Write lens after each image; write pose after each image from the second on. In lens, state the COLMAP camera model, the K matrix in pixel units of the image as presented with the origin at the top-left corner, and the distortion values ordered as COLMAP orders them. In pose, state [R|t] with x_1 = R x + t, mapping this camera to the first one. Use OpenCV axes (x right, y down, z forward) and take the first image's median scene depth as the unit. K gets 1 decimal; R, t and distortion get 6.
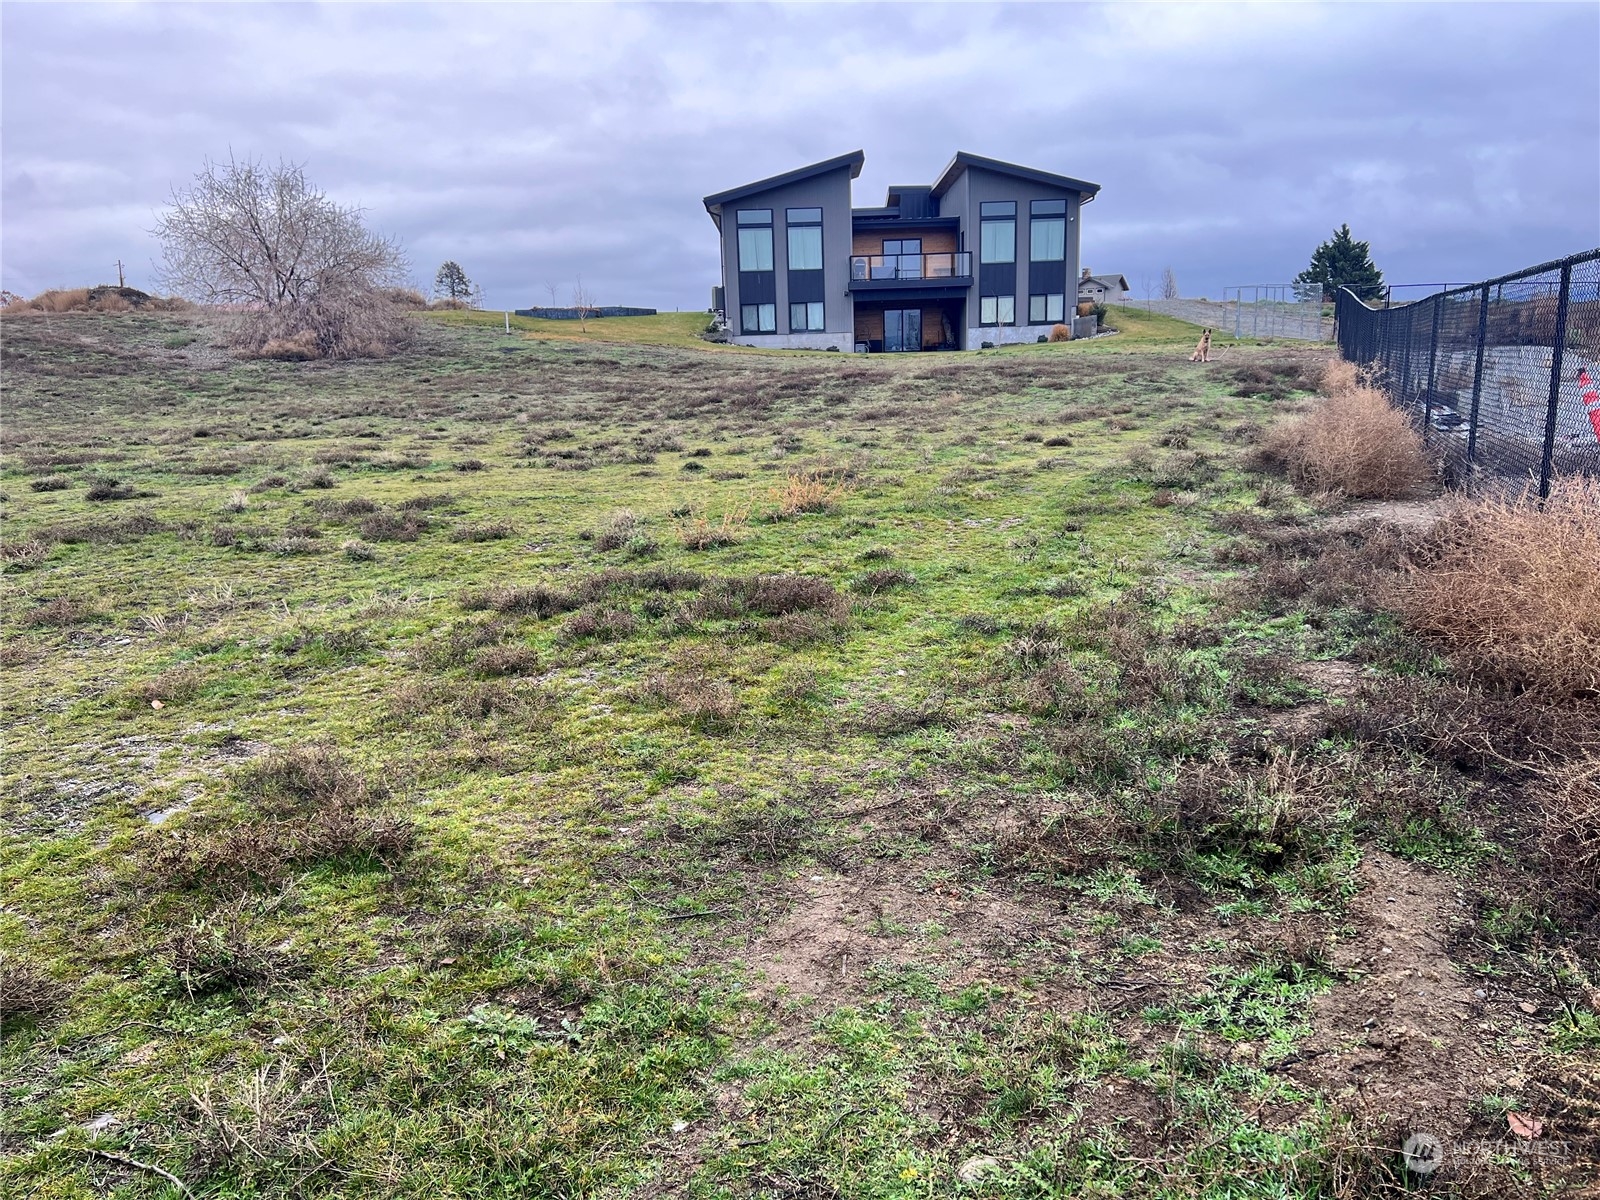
lens RADIAL K [[1196.0, 0, 815.7], [0, 1196.0, 606.0], [0, 0, 1]] dist [0.069073, -0.078737]
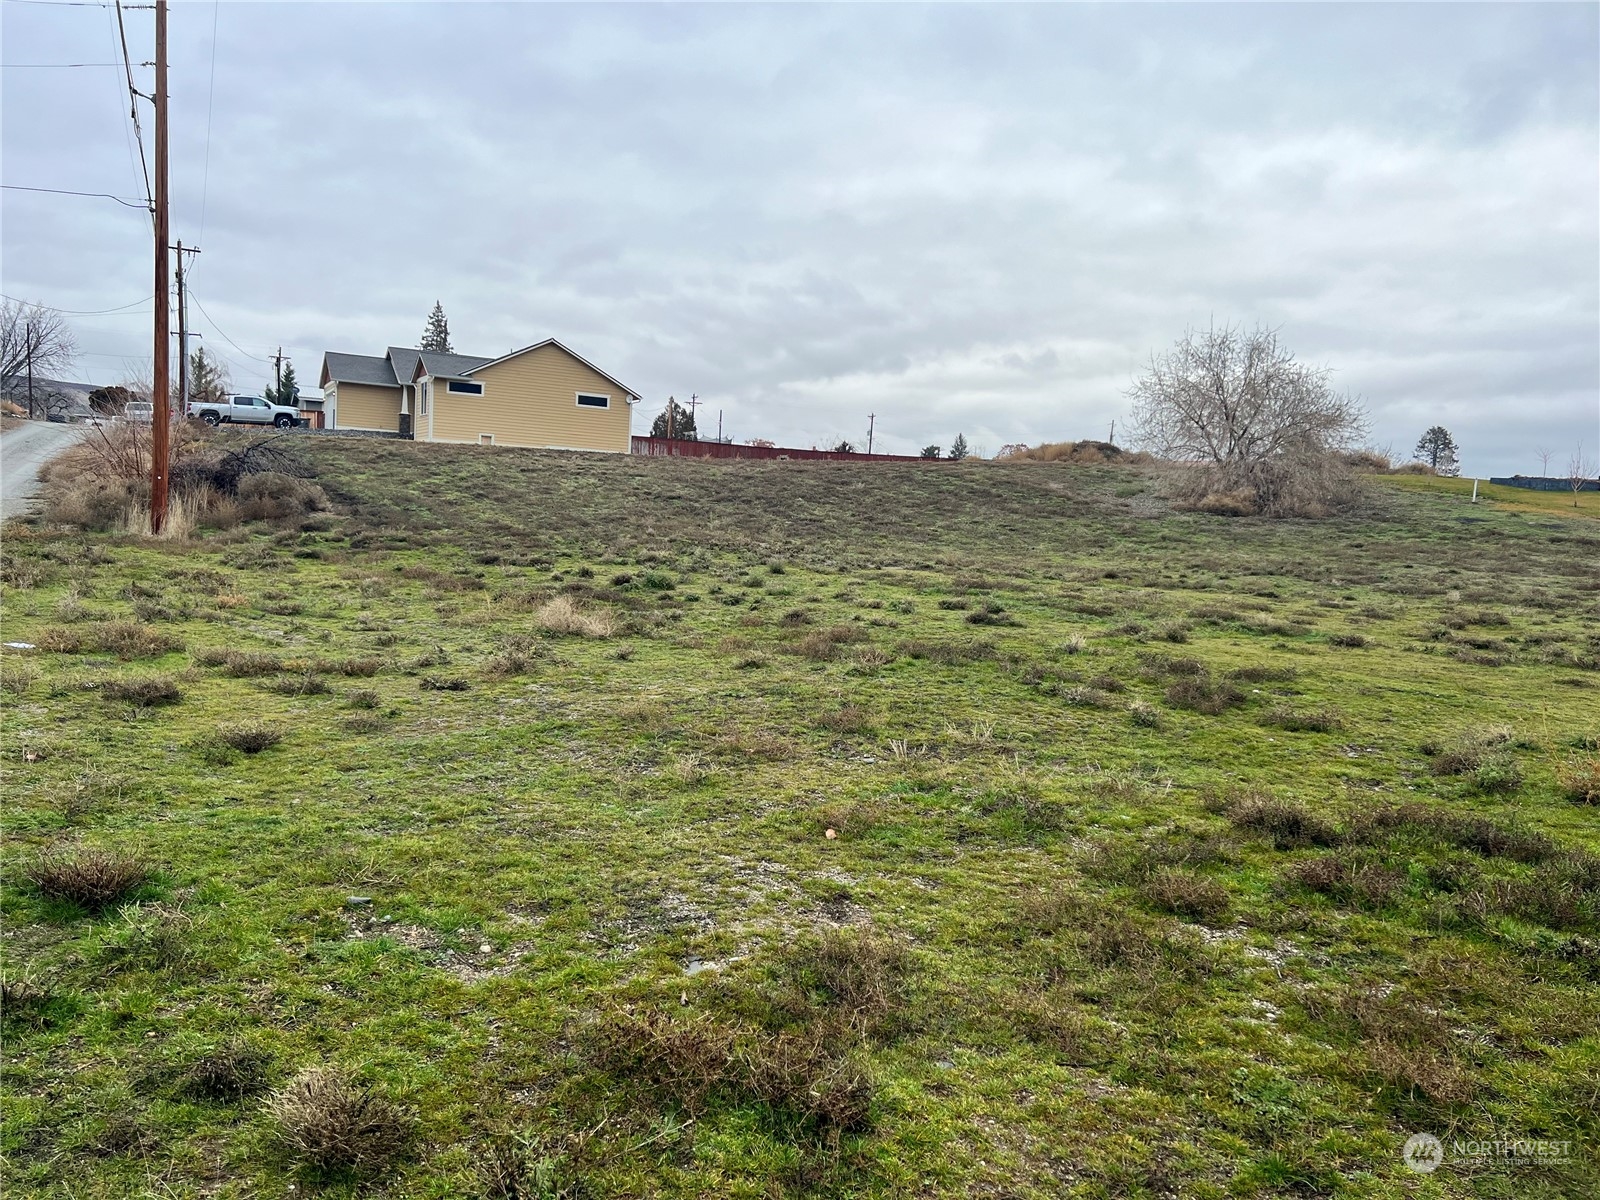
lens RADIAL K [[1196.0, 0, 786.6], [0, 1196.0, 605.4], [0, 0, 1]] dist [0.069073, -0.078737]
pose [[0.714065, 0.124153, -0.688983, 0.020125], [-0.211930, 0.976307, -0.043717, -0.013938], [0.667231, 0.177233, 0.723458, 0.071653]]
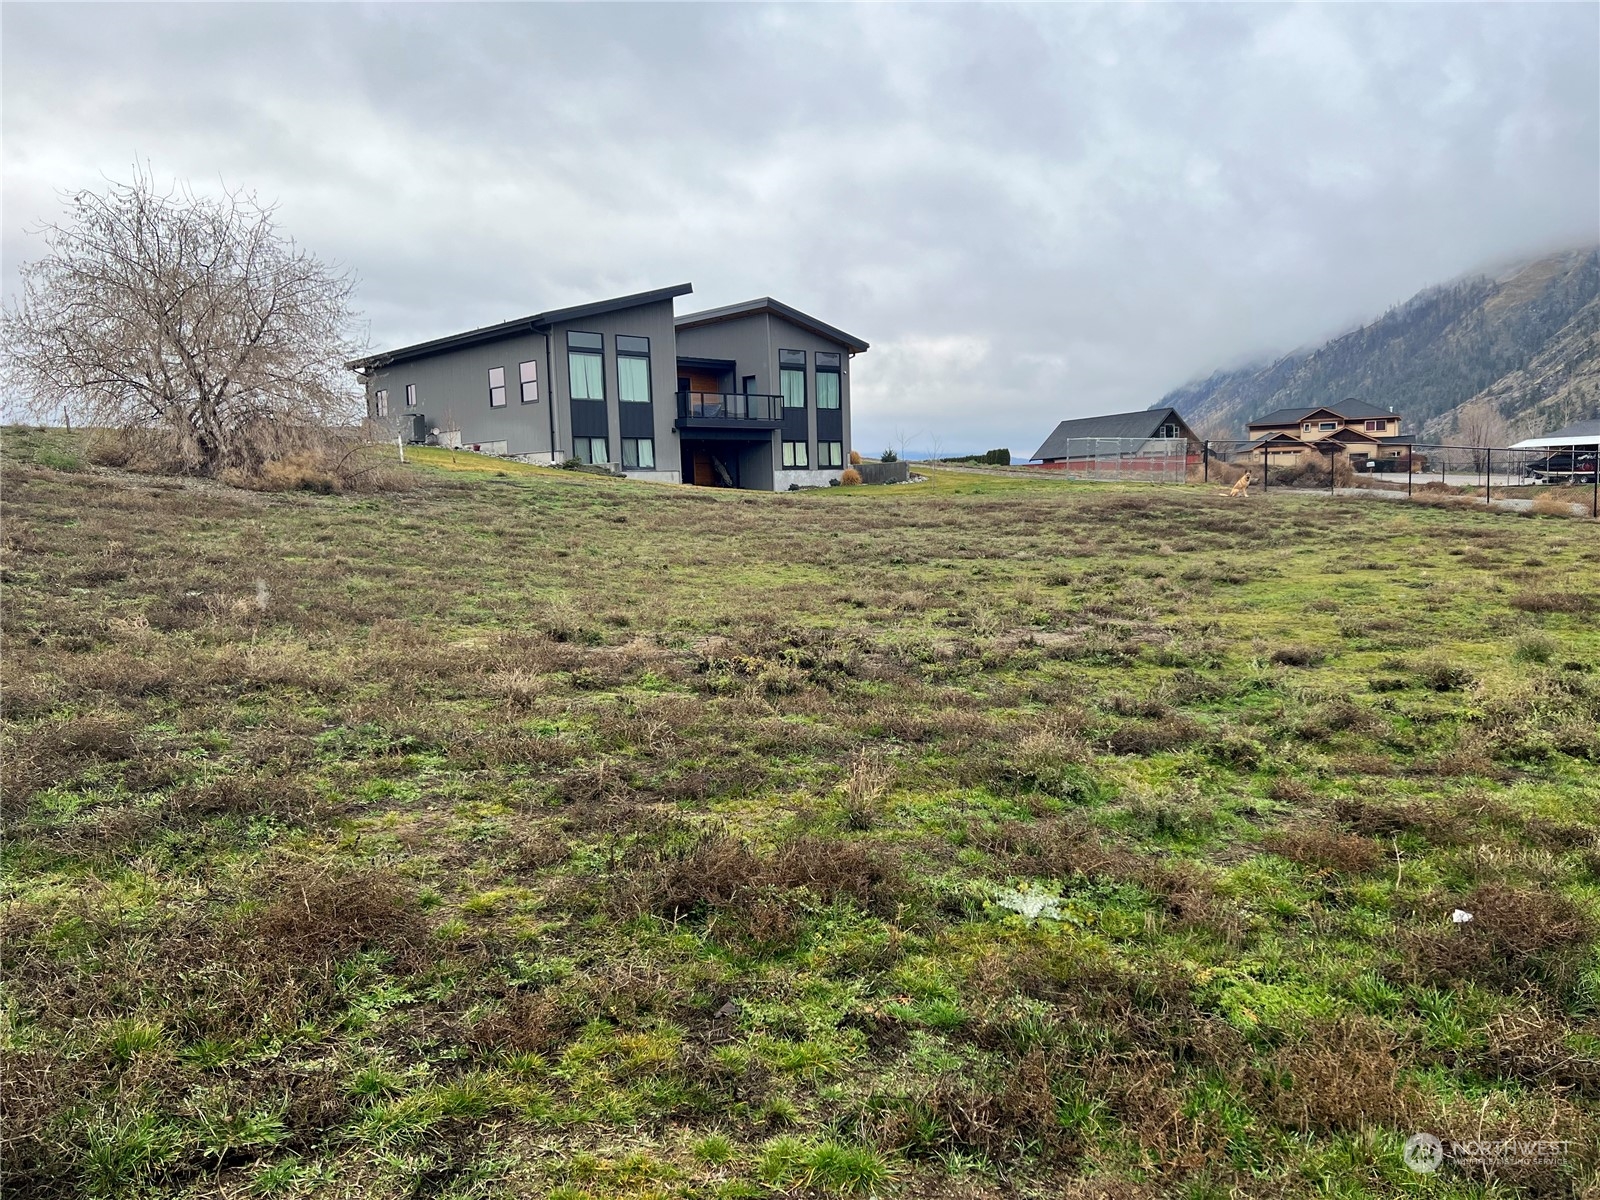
lens RADIAL K [[1196.0, 0, 790.8], [0, 1196.0, 625.4], [0, 0, 1]] dist [0.069073, -0.078737]
pose [[0.751345, -0.061864, 0.657003, -1.610927], [0.128738, 0.990208, -0.053985, -0.152446], [-0.647230, 0.125143, 0.751952, 0.814754]]
